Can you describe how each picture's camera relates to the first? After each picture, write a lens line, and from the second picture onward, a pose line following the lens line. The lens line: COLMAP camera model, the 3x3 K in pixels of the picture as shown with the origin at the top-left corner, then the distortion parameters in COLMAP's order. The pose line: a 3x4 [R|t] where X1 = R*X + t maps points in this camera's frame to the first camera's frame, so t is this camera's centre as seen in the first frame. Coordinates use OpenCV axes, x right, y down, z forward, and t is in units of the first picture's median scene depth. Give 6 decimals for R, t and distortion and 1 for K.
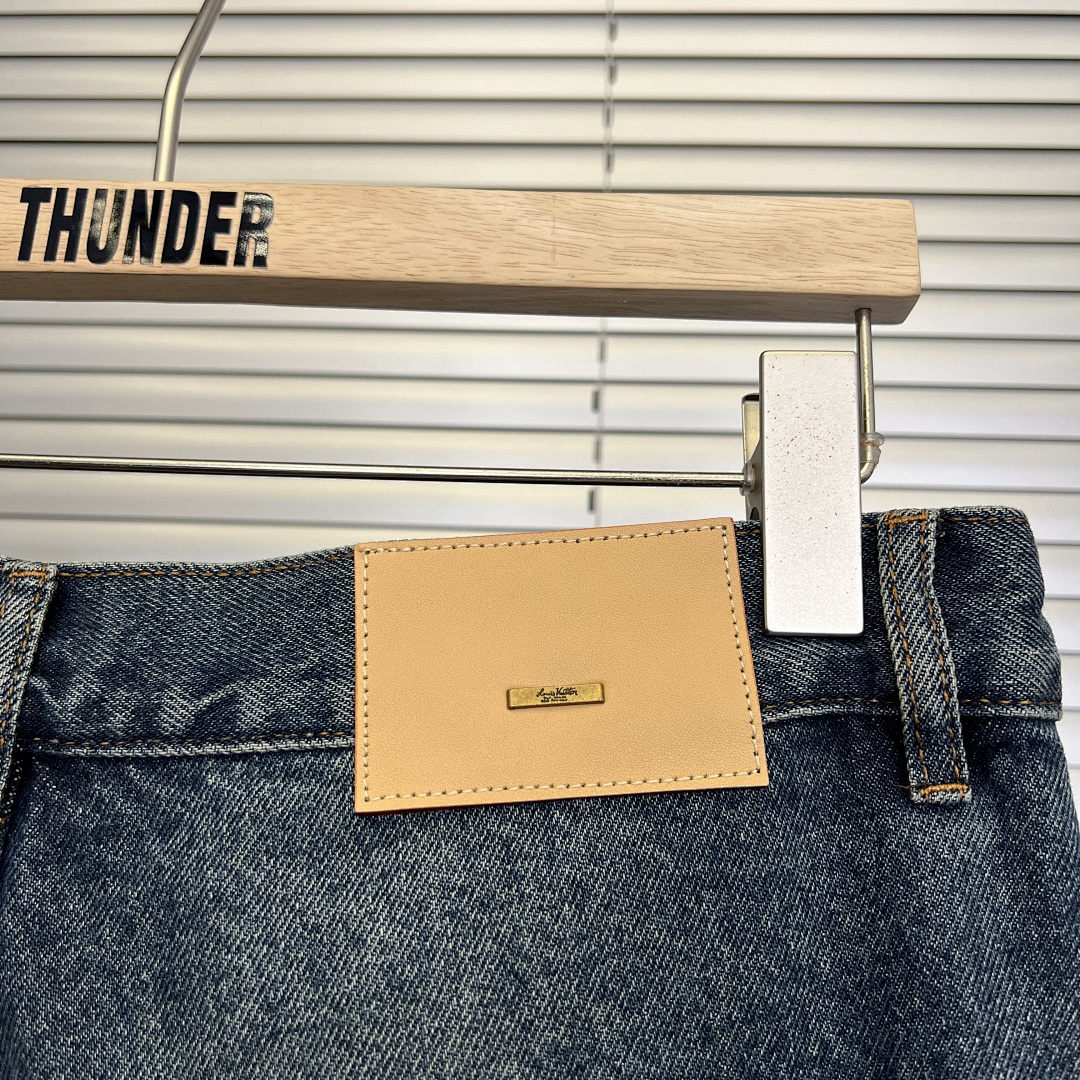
lens RADIAL K [[1060.5, 0, 543.1], [0, 1060.5, 569.5], [0, 0, 1]] dist [0.123425, -0.323654]
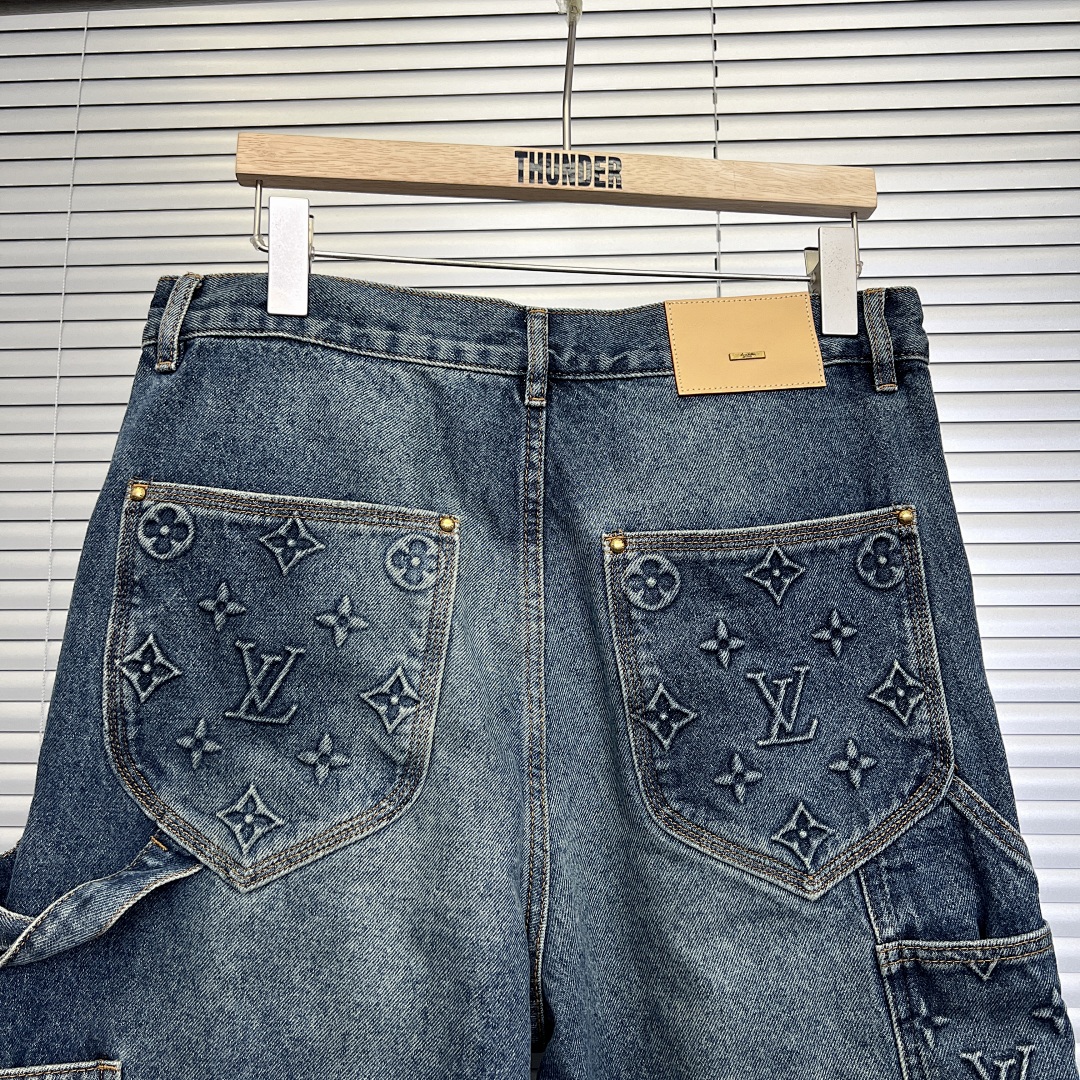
lens RADIAL K [[1060.5, 0, 543.1], [0, 1060.5, 569.5], [0, 0, 1]] dist [0.123425, -0.323654]
pose [[0.993754, -0.011756, 0.110974, -0.776456], [0.005791, 0.998528, 0.053925, 0.491192], [-0.111444, -0.052946, 0.992359, -1.578154]]
